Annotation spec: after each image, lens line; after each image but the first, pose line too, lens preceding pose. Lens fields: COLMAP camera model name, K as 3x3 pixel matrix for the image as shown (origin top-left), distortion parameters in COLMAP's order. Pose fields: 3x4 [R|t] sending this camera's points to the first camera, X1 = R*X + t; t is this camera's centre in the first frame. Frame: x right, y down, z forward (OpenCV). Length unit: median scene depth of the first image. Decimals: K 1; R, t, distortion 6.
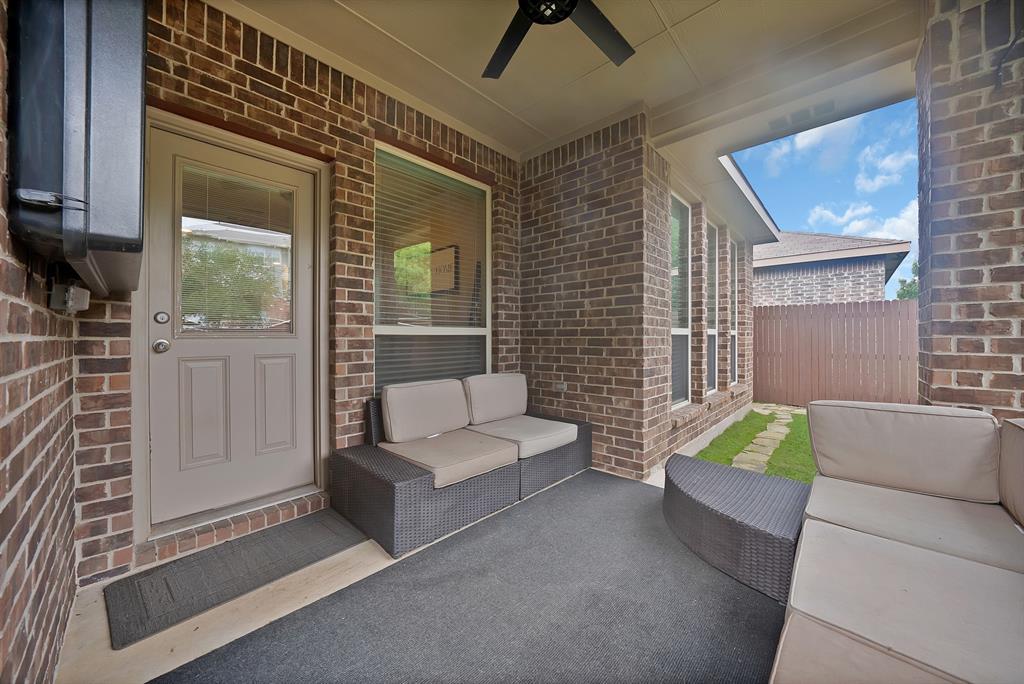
lens RADIAL K [[368.9, 0, 511.6], [0, 368.9, 339.3], [0, 0, 1]] dist [-0.027846, 0.004885]
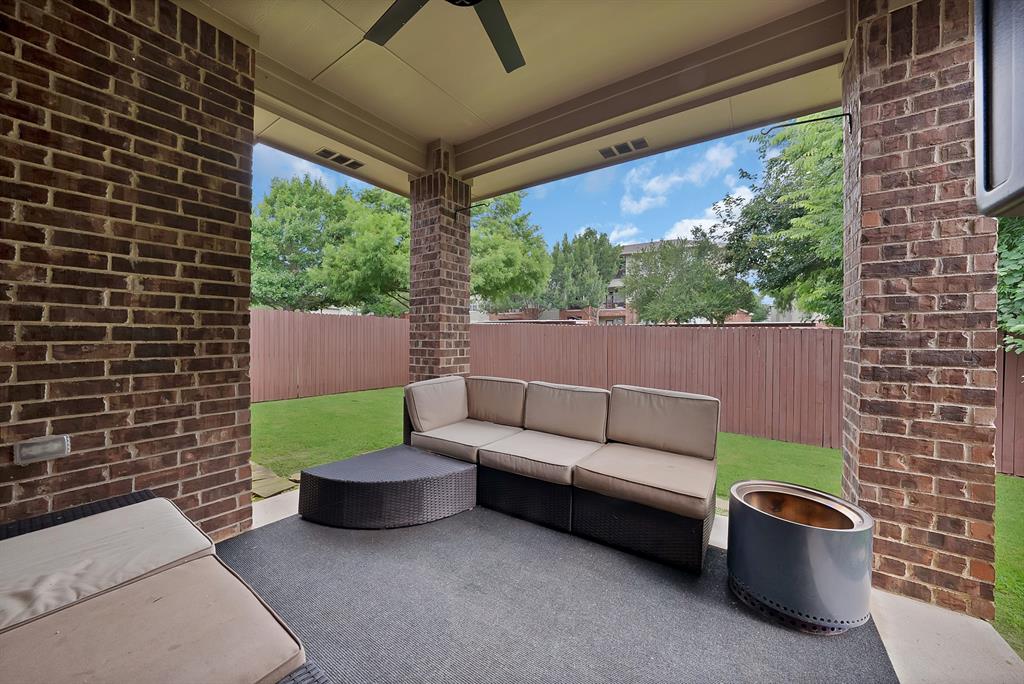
lens RADIAL K [[368.9, 0, 506.6], [0, 368.9, 338.0], [0, 0, 1]] dist [-0.027846, 0.004885]
pose [[-0.149914, -0.003707, 0.988692, -0.440001], [0.000135, 0.999993, 0.003769, -0.014571], [-0.988699, 0.000698, -0.149913, 0.542859]]
